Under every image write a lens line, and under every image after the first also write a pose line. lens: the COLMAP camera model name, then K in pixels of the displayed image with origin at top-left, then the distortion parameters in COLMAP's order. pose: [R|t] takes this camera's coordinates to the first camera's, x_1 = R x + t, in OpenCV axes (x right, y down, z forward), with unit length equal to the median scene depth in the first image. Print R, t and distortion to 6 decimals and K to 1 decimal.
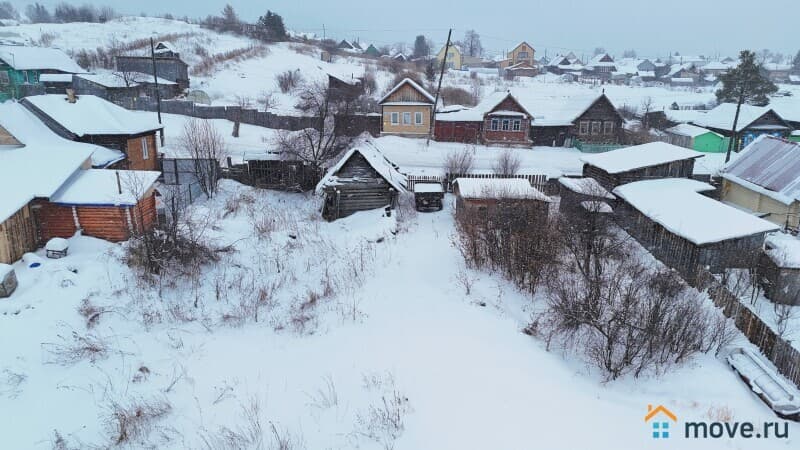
lens RADIAL K [[575.8, 0, 400.0], [0, 575.8, 225.0], [0, 0, 1]] dist [0.099166, -0.092024]
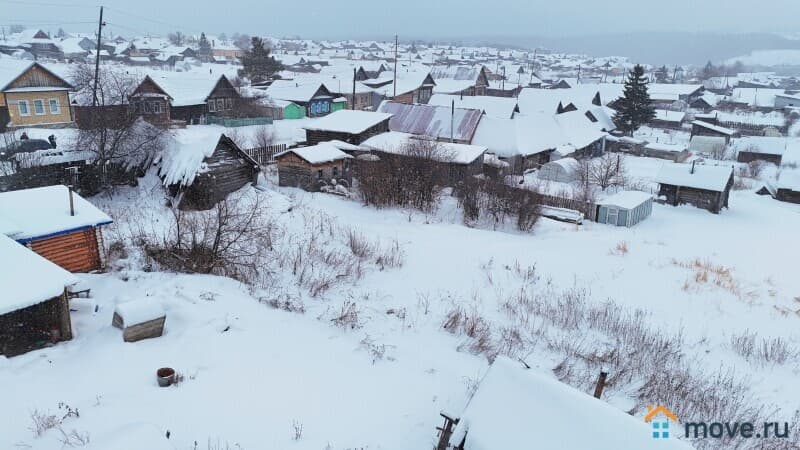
lens RADIAL K [[575.8, 0, 400.0], [0, 575.8, 225.0], [0, 0, 1]] dist [0.099166, -0.092024]
pose [[0.566604, -0.233045, 0.790348, -0.736138], [0.205197, 0.968861, 0.138575, -0.050416], [-0.798032, 0.083660, 0.596780, 0.140434]]
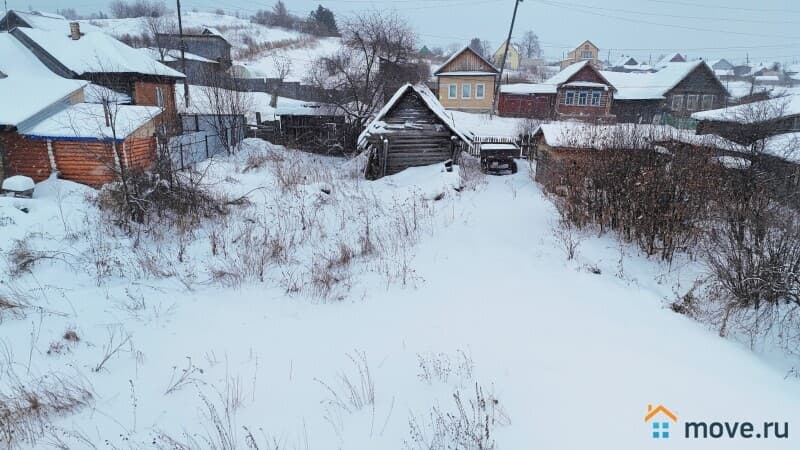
lens RADIAL K [[575.8, 0, 400.0], [0, 575.8, 225.0], [0, 0, 1]] dist [0.099166, -0.092024]
pose [[0.996289, 0.017007, -0.084377, -0.019400], [-0.019291, 0.999467, -0.026328, 0.076117], [0.083884, 0.027858, 0.996086, 0.221110]]
